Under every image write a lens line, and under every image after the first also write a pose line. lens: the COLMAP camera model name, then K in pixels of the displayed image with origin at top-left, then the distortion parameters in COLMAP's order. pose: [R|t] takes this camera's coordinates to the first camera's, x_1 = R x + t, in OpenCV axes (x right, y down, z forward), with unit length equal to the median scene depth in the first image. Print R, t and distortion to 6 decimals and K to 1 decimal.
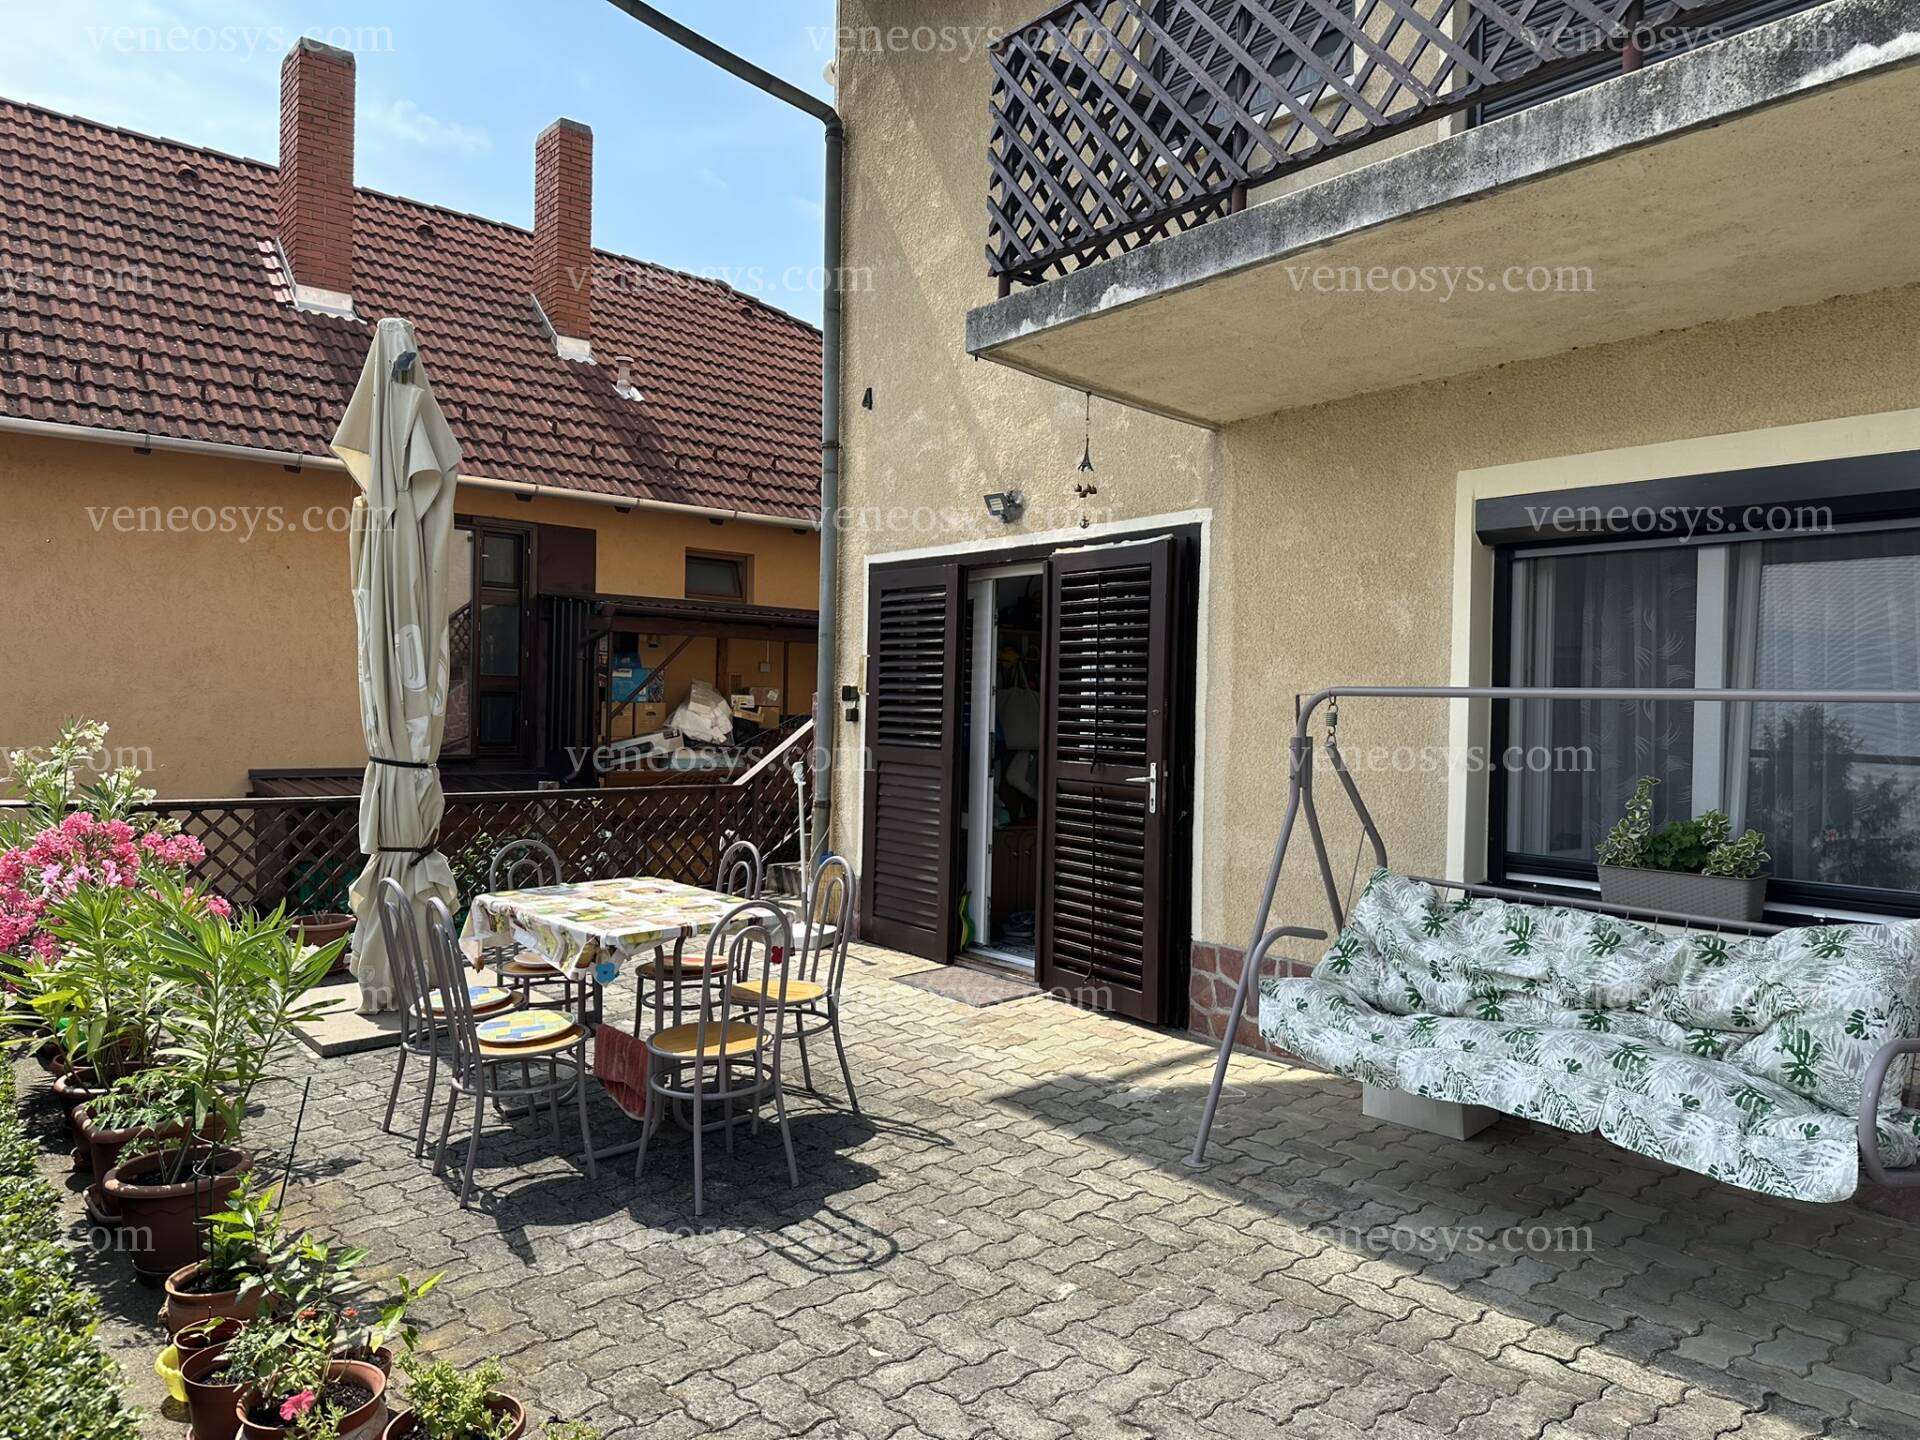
lens RADIAL K [[1329.7, 0, 949.5], [0, 1329.7, 720.8], [0, 0, 1]] dist [0.081326, -0.143143]
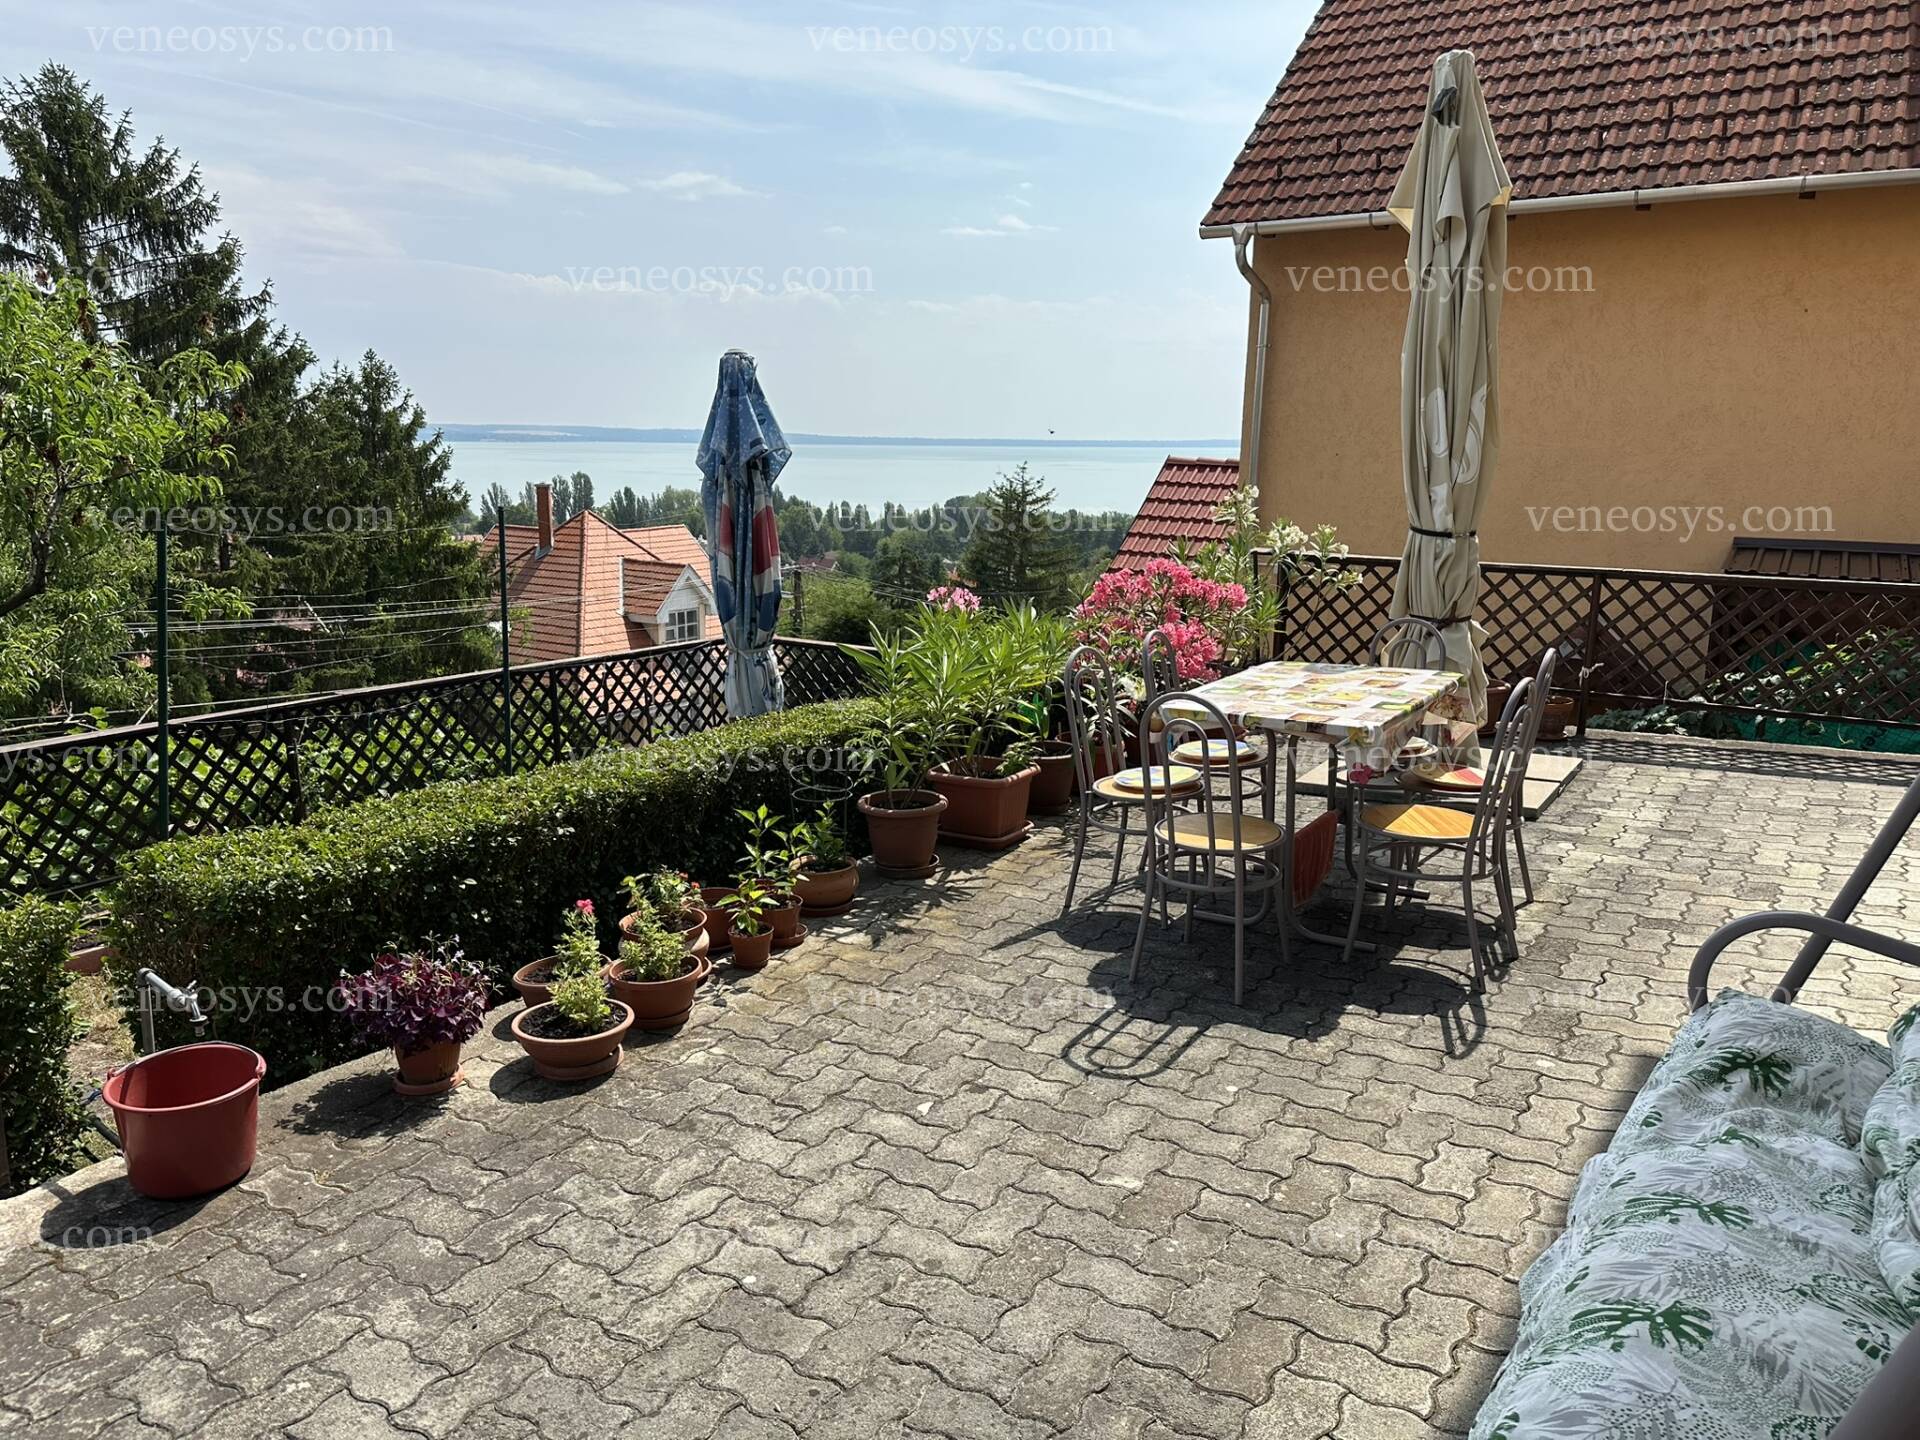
lens RADIAL K [[1329.7, 0, 949.5], [0, 1329.7, 720.8], [0, 0, 1]] dist [0.081326, -0.143143]
pose [[0.310344, 0.185755, -0.932299, 0.686648], [-0.023682, 0.981929, 0.187760, -0.013465], [0.950329, -0.036191, 0.309135, 0.568231]]
